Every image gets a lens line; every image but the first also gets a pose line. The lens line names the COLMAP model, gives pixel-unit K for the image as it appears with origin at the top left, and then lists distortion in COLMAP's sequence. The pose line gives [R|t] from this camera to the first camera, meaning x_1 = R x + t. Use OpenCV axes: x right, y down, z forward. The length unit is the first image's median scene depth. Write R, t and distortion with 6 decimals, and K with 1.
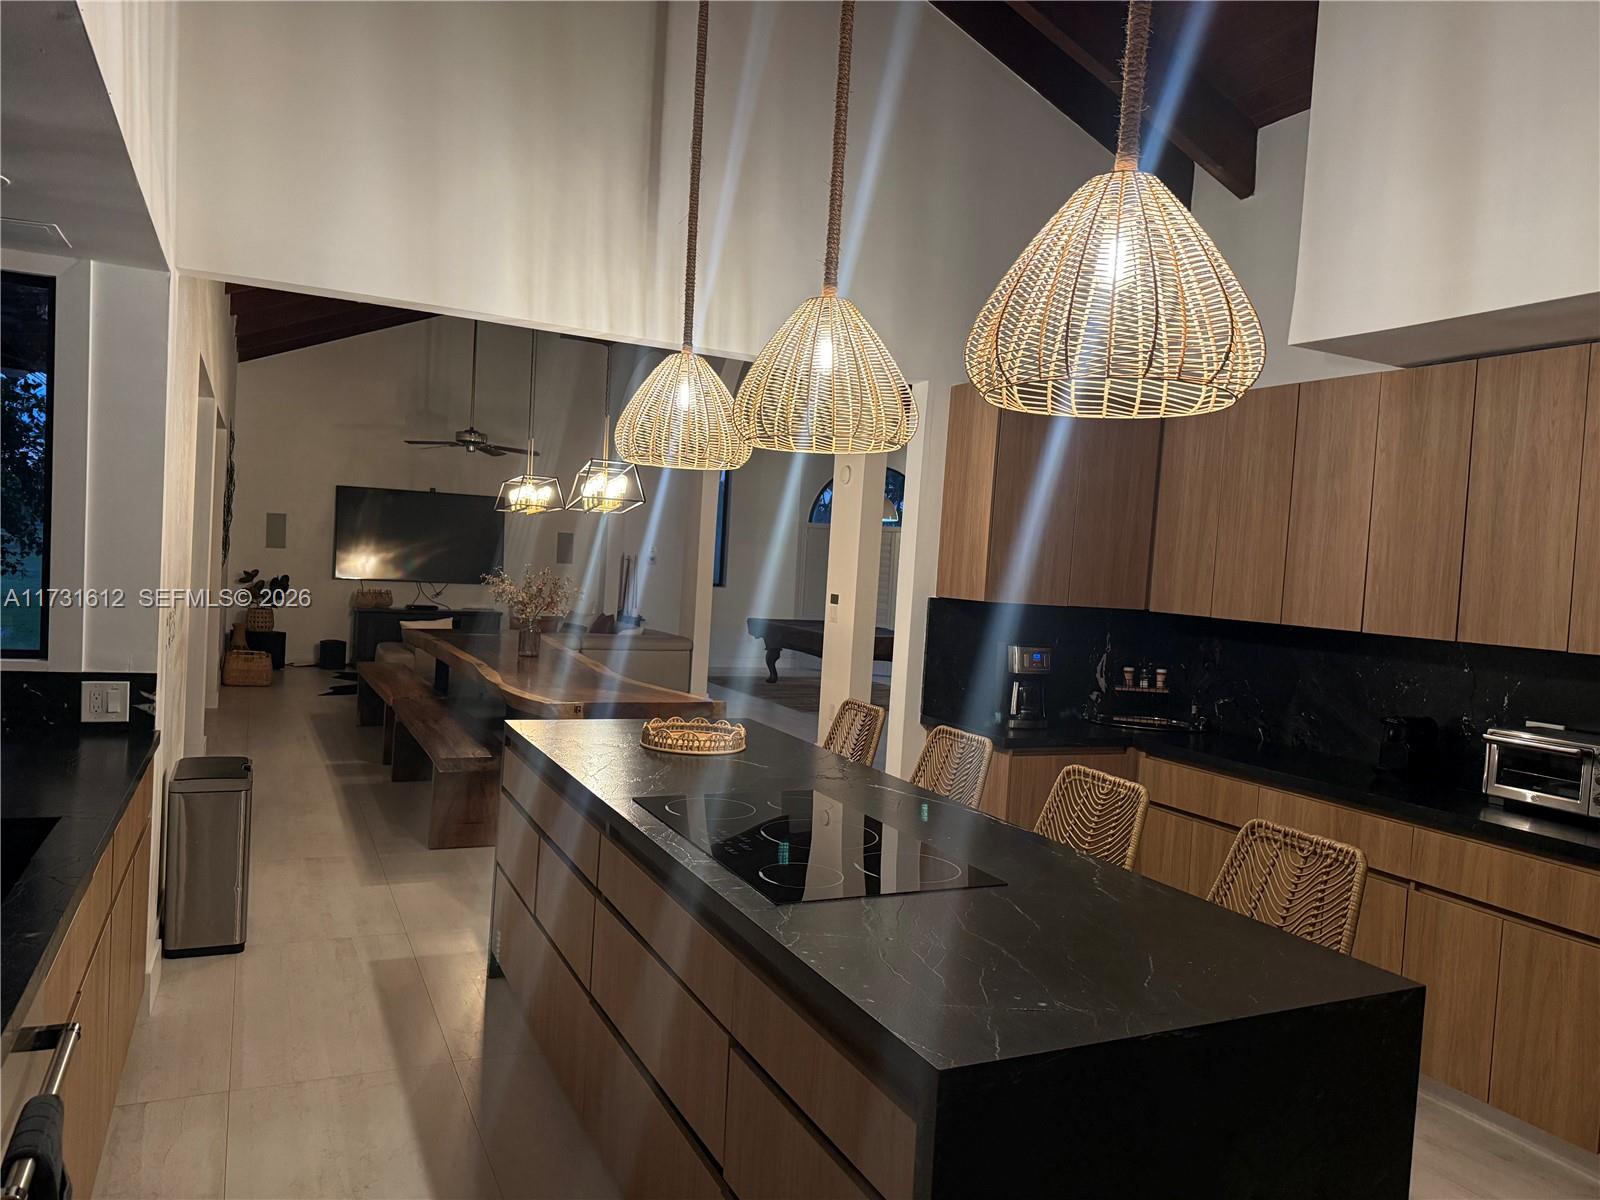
lens RADIAL K [[1114.1, 0, 793.8], [0, 1114.1, 606.0], [0, 0, 1]] dist [0.063030, -0.066146]
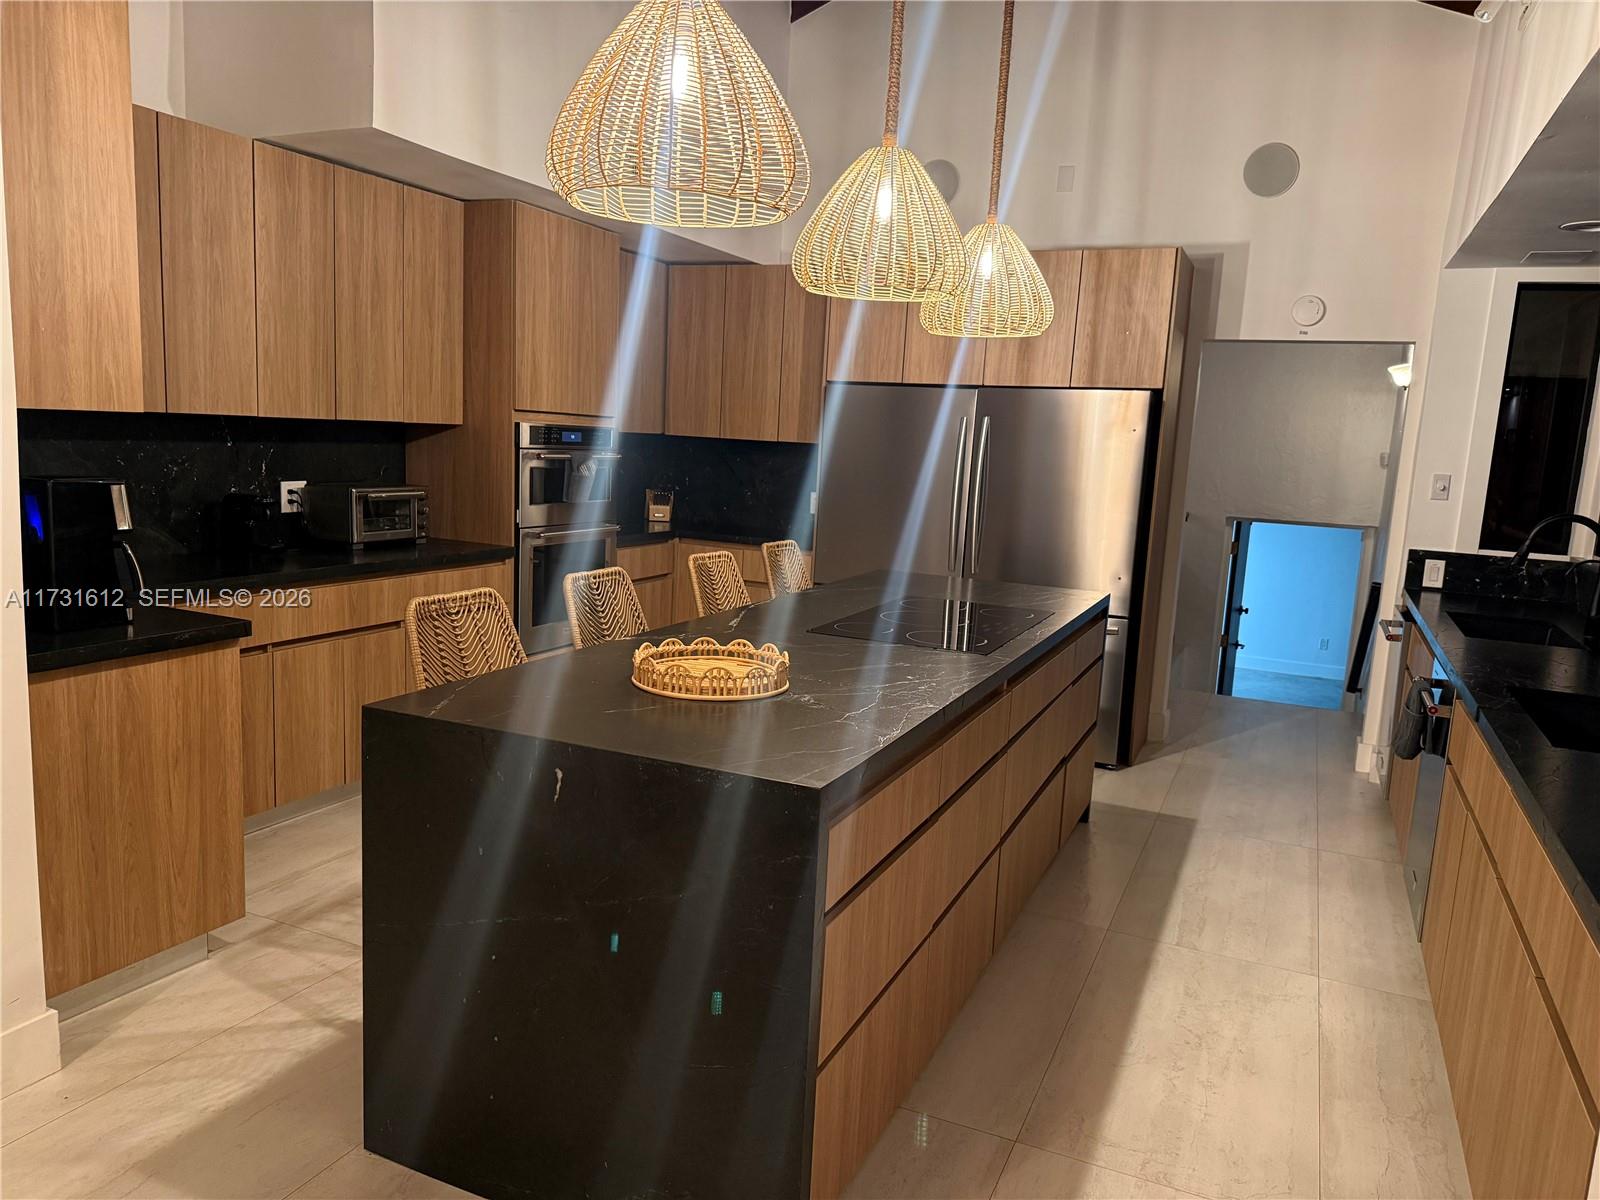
lens RADIAL K [[1114.1, 0, 812.8], [0, 1114.1, 603.3], [0, 0, 1]] dist [0.063030, -0.066146]
pose [[-0.639334, -0.215249, 0.738187, -0.599180], [-0.059334, 0.970967, 0.231737, -0.079779], [-0.766637, 0.104358, -0.633544, 1.344187]]
